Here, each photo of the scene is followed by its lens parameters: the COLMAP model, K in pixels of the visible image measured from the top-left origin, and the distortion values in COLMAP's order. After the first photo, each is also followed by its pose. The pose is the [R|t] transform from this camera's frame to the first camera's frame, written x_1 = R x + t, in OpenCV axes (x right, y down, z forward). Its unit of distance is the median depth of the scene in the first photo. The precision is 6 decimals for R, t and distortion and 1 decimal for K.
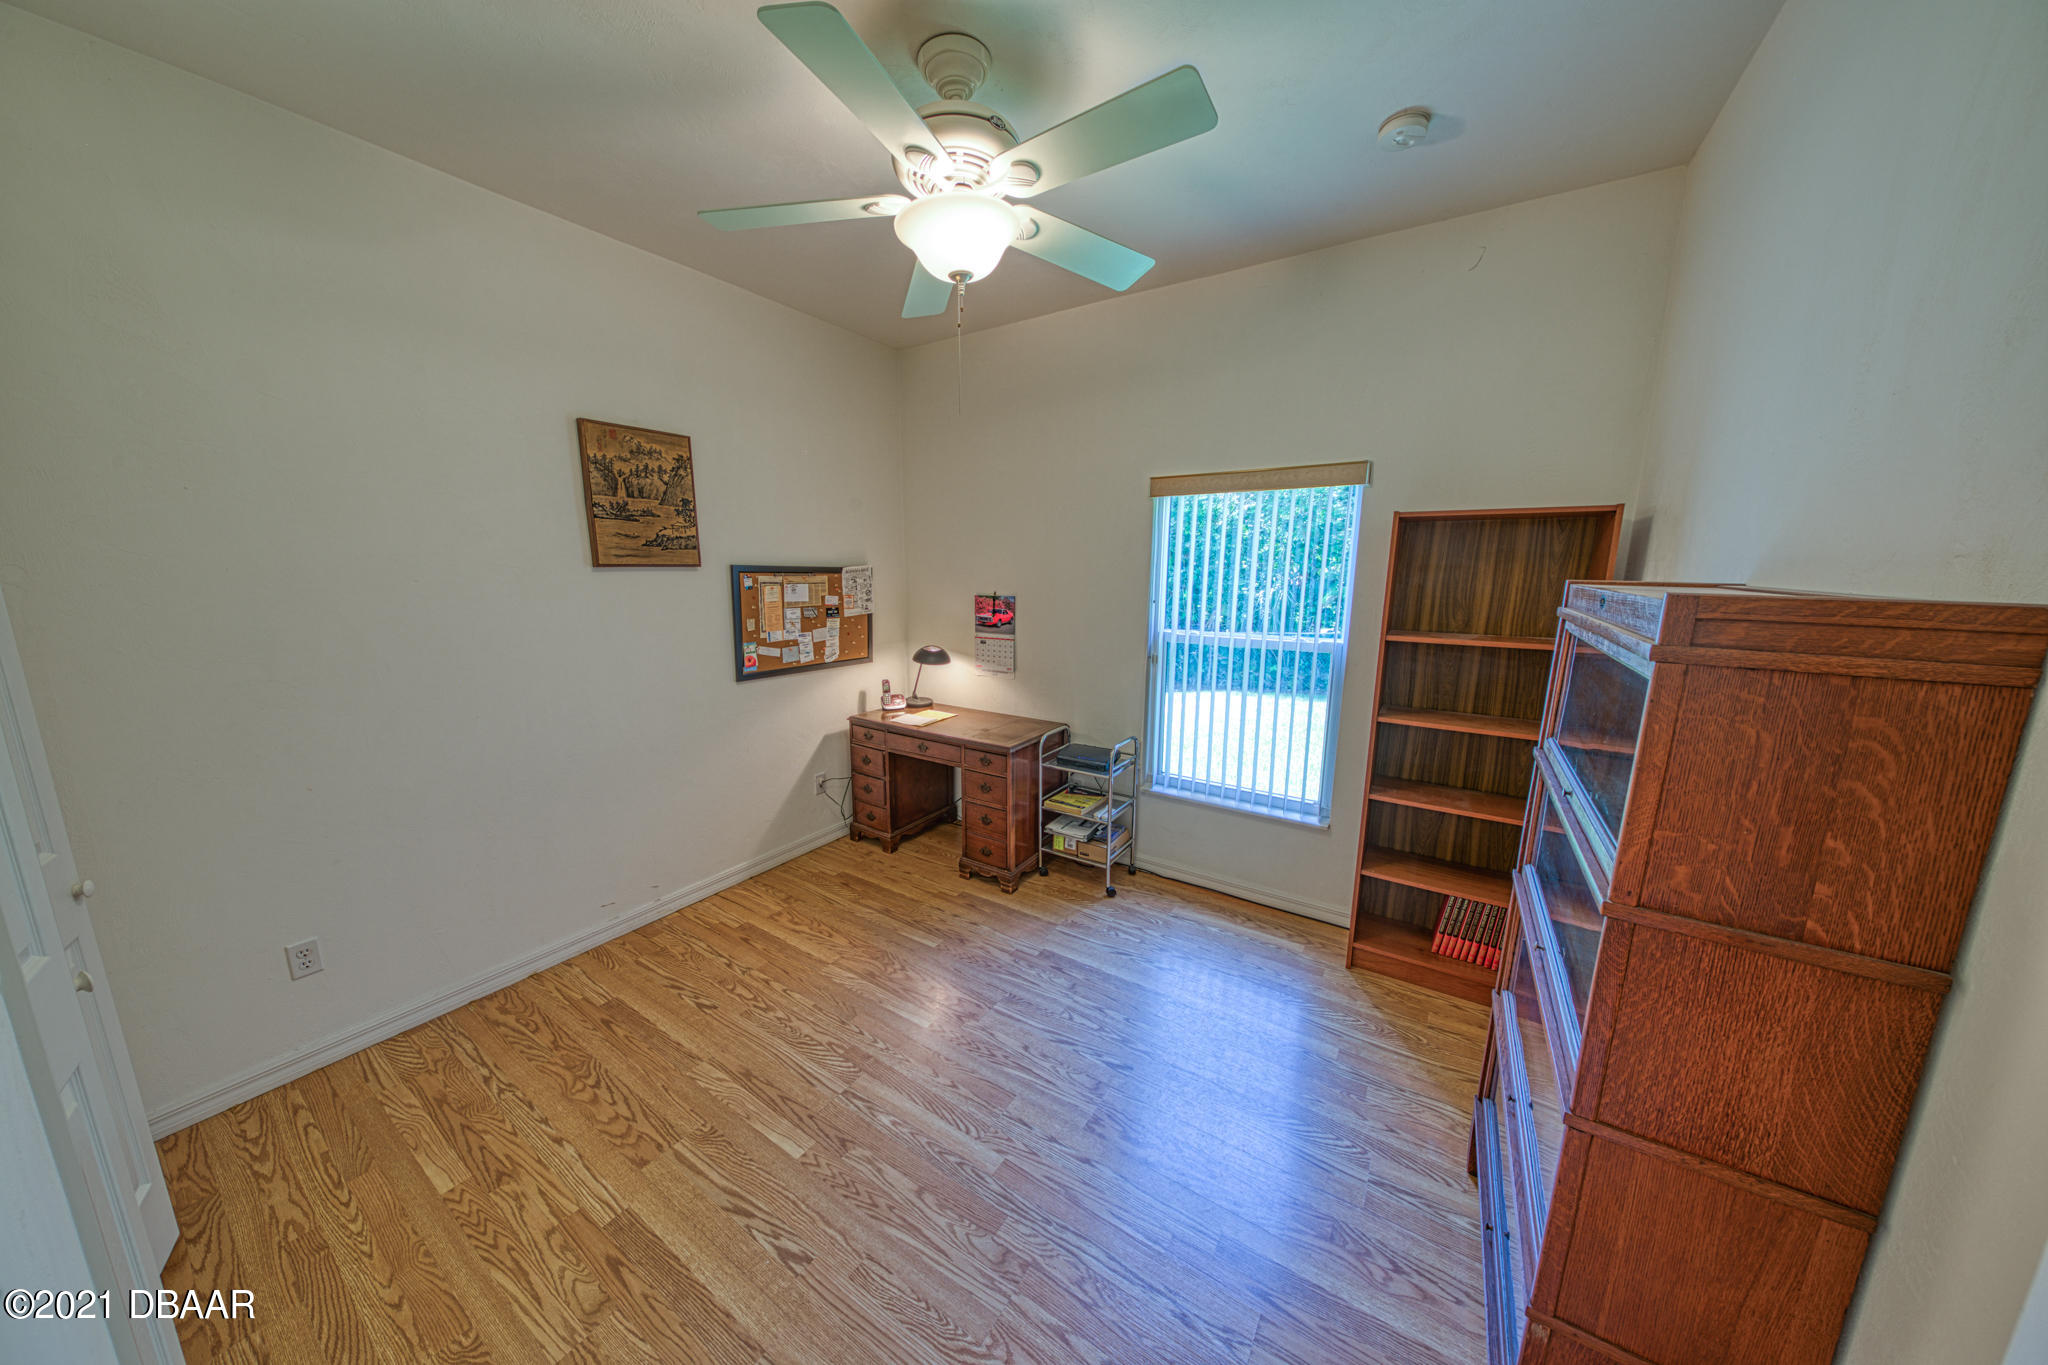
lens RADIAL K [[645.9, 0, 989.3], [0, 645.9, 673.6], [0, 0, 1]] dist [0.002311, -0.000775]
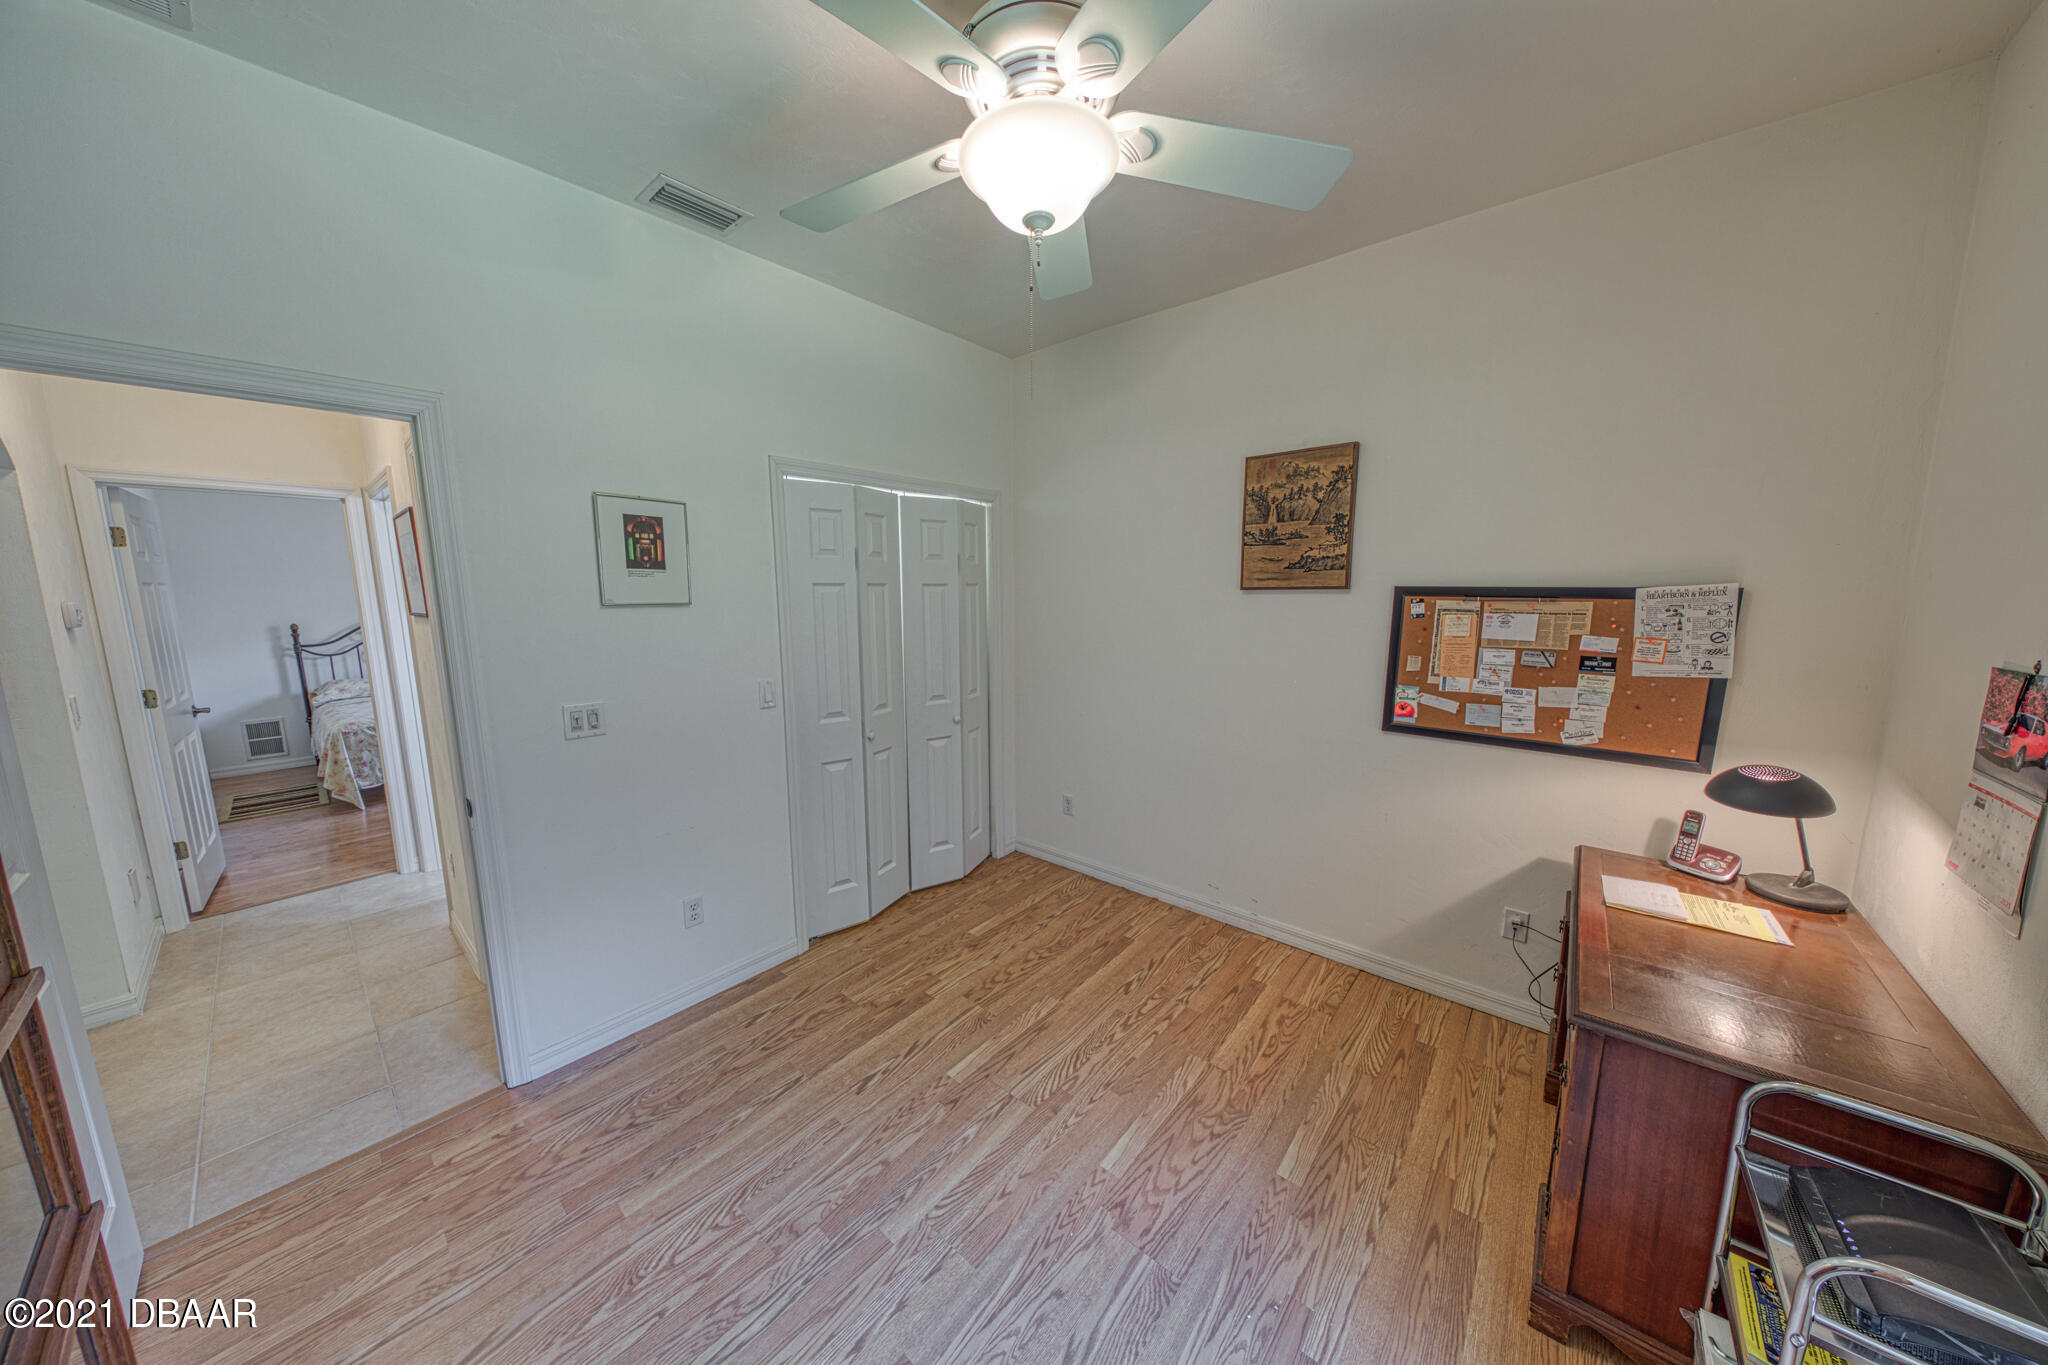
lens RADIAL K [[645.9, 0, 1045.7], [0, 645.9, 676.4], [0, 0, 1]] dist [0.002311, -0.000775]
pose [[-0.084885, 0.134048, -0.987333, 0.485065], [-0.154439, 0.977164, 0.145945, -0.118017], [0.984349, 0.164871, -0.062245, 0.692946]]
